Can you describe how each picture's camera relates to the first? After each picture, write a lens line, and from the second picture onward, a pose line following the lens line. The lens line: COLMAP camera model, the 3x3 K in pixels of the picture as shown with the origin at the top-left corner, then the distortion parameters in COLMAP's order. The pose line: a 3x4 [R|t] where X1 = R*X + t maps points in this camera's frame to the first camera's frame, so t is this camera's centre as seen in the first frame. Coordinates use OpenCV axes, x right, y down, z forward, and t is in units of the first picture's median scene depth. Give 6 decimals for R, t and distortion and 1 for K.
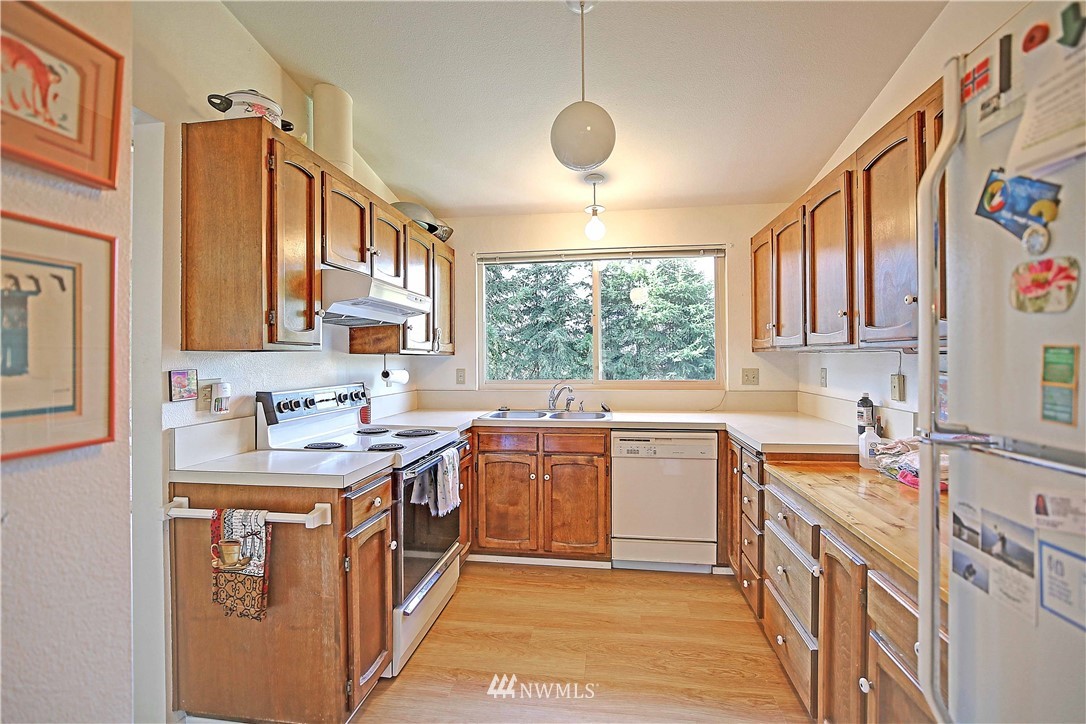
lens RADIAL K [[496.8, 0, 538.8], [0, 496.8, 356.2], [0, 0, 1]] dist [-0.023050, 0.001014]
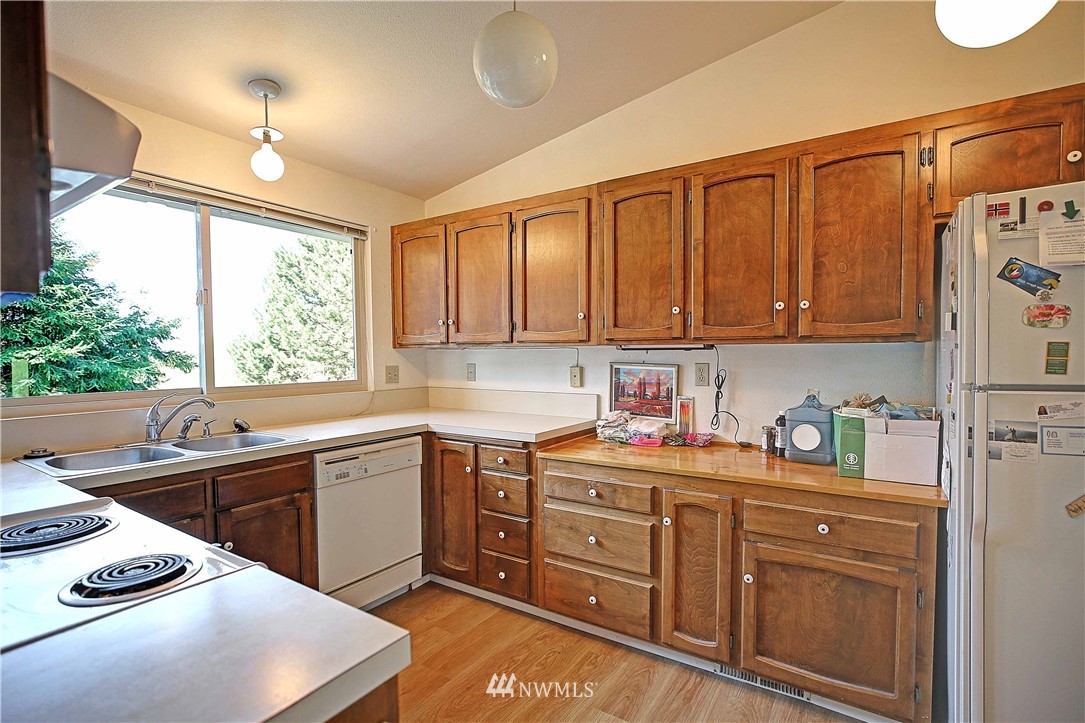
lens RADIAL K [[508.1, 0, 542.0], [0, 508.1, 370.1], [0, 0, 1]] dist [-0.020028, 0.000709]
pose [[0.421636, -0.024050, 0.906446, -0.432742], [0.000269, 0.999651, 0.026397, 0.010211], [-0.906765, -0.010886, 0.421495, 0.440228]]
